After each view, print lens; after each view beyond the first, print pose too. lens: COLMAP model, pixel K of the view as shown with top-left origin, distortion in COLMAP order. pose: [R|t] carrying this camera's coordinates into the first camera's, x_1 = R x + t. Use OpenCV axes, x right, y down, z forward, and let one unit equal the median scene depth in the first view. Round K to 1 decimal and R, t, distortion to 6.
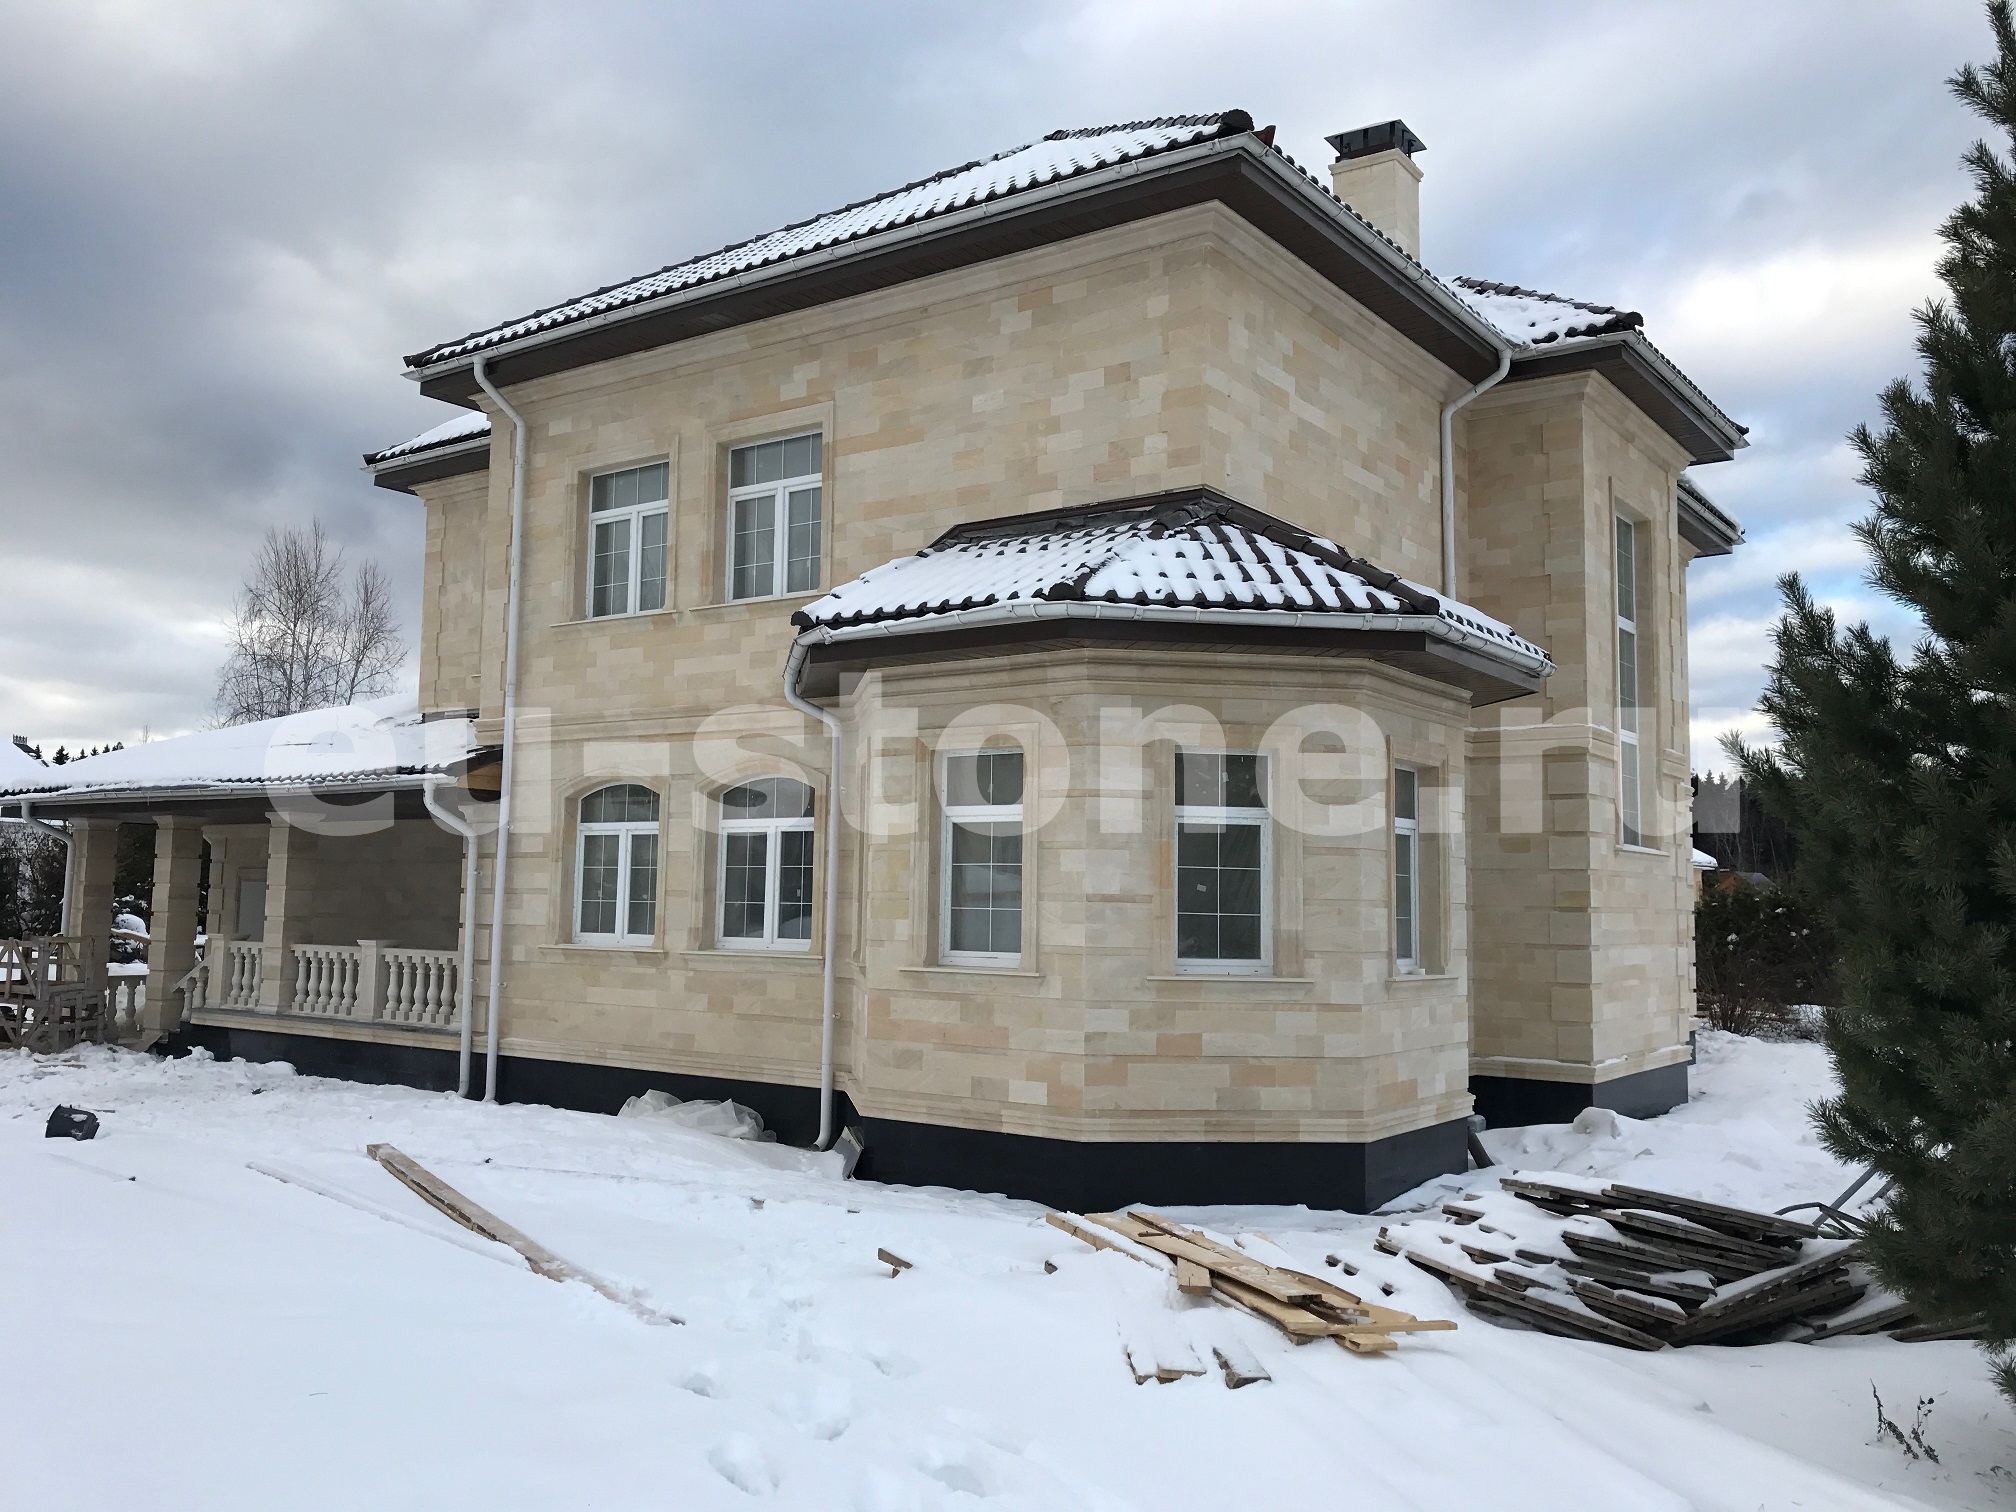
lens RADIAL K [[1640.2, 0, 1015.1], [0, 1640.2, 746.1], [0, 0, 1]] dist [0.075066, -0.027467]
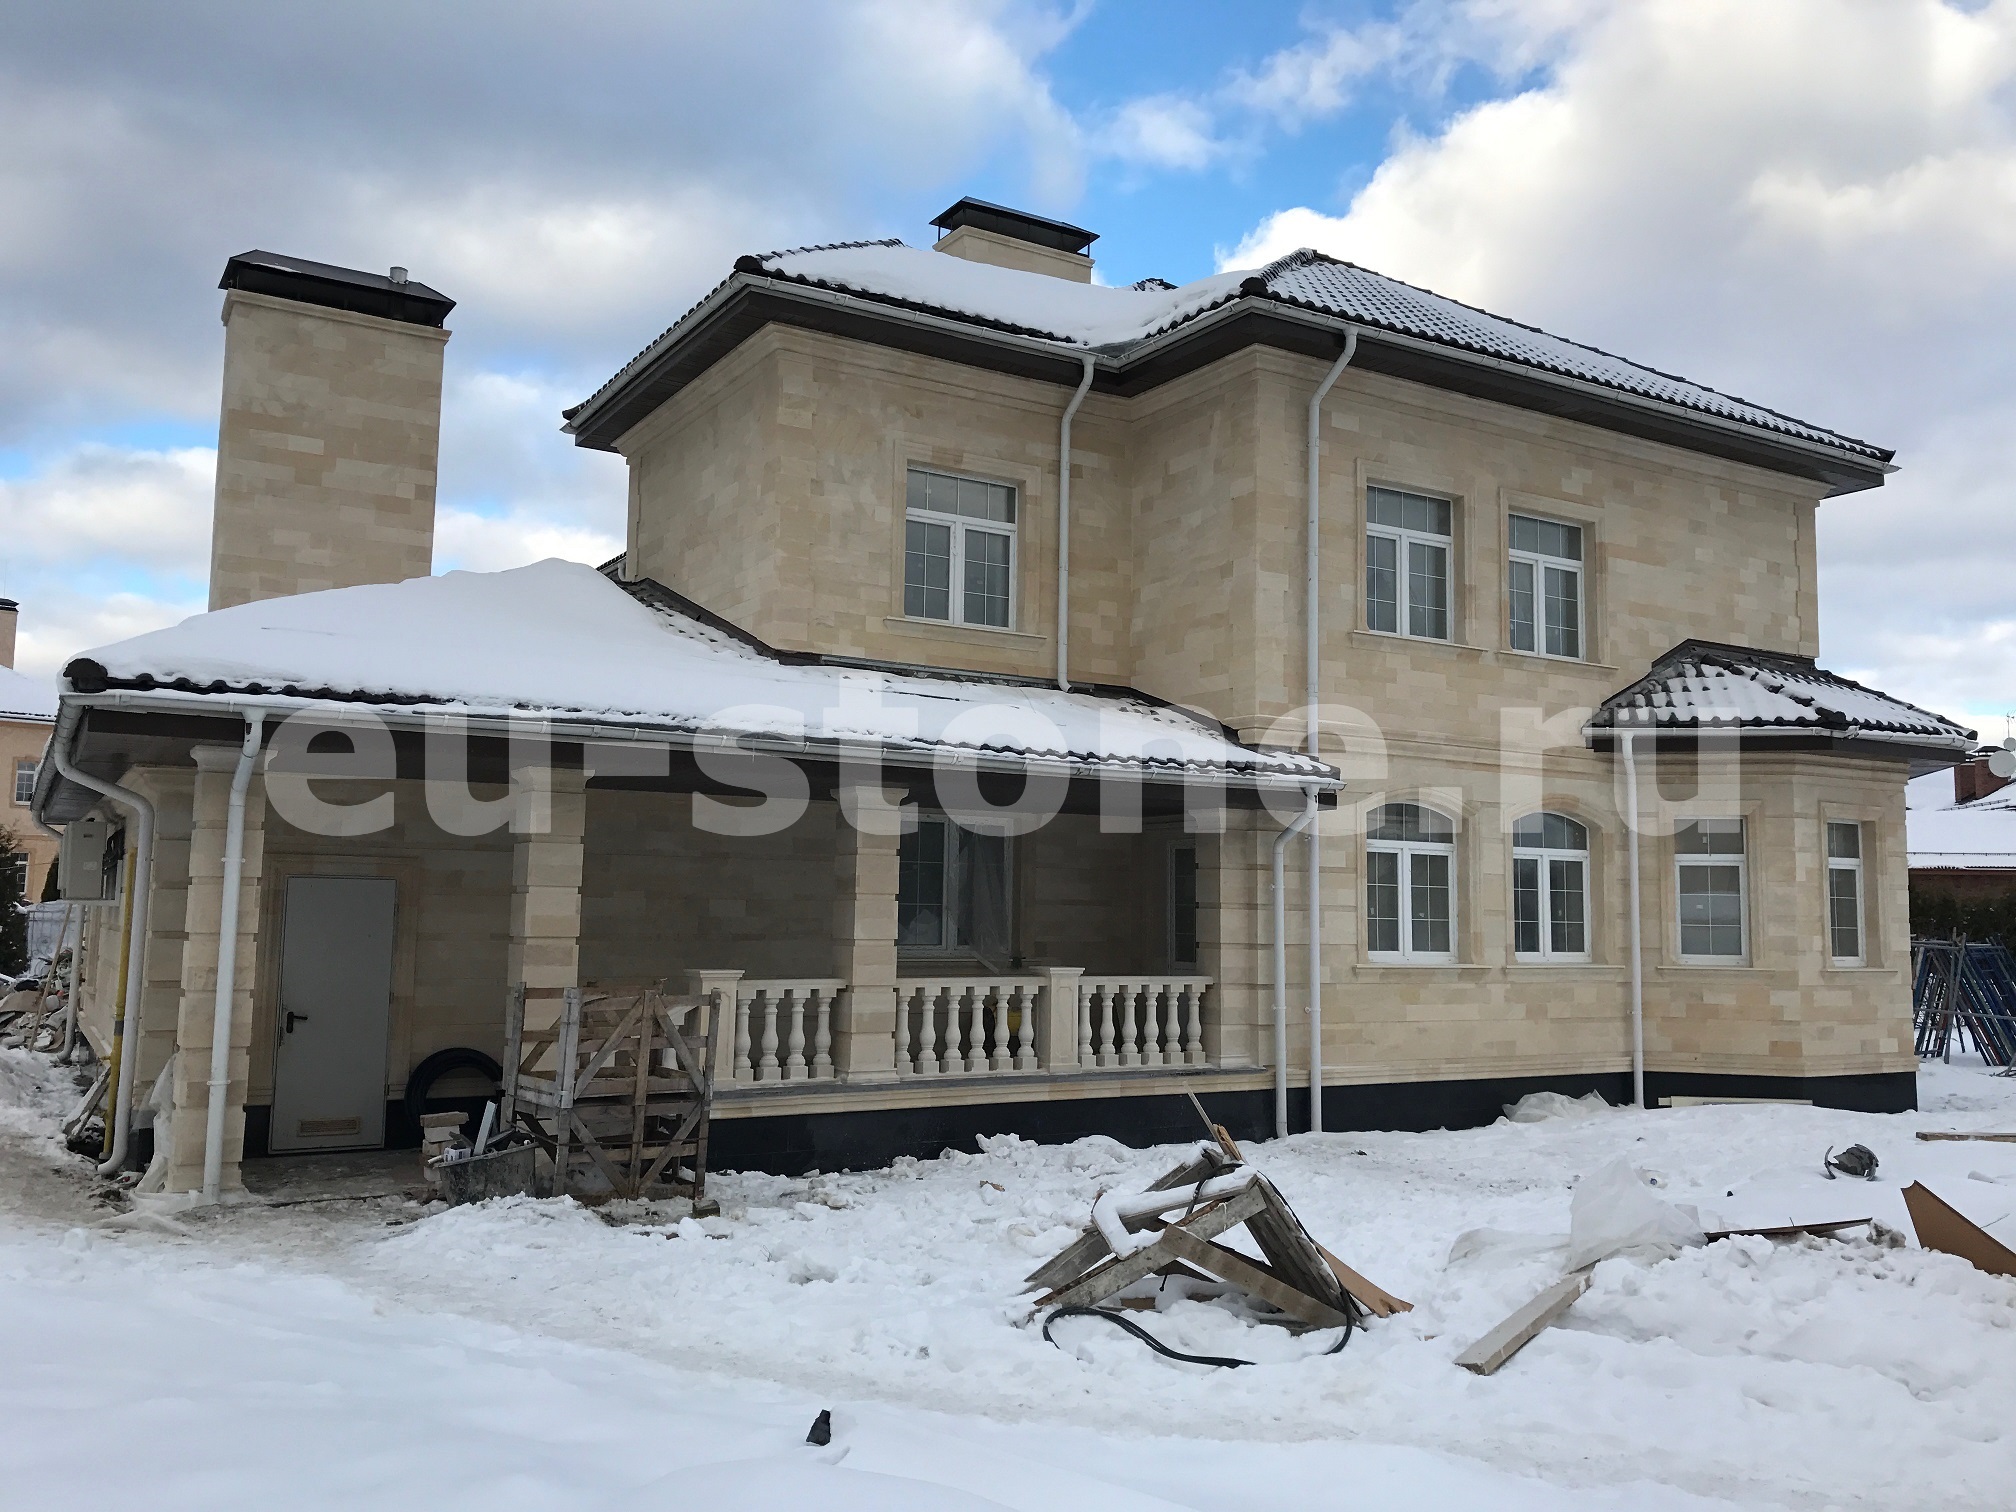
lens RADIAL K [[1640.2, 0, 1006.9], [0, 1640.2, 764.2], [0, 0, 1]] dist [0.075066, -0.027467]
pose [[0.378668, 0.077446, 0.922287, -1.289611], [-0.091635, 0.994734, -0.045907, 0.068992], [-0.920985, -0.067130, 0.383770, 0.854050]]
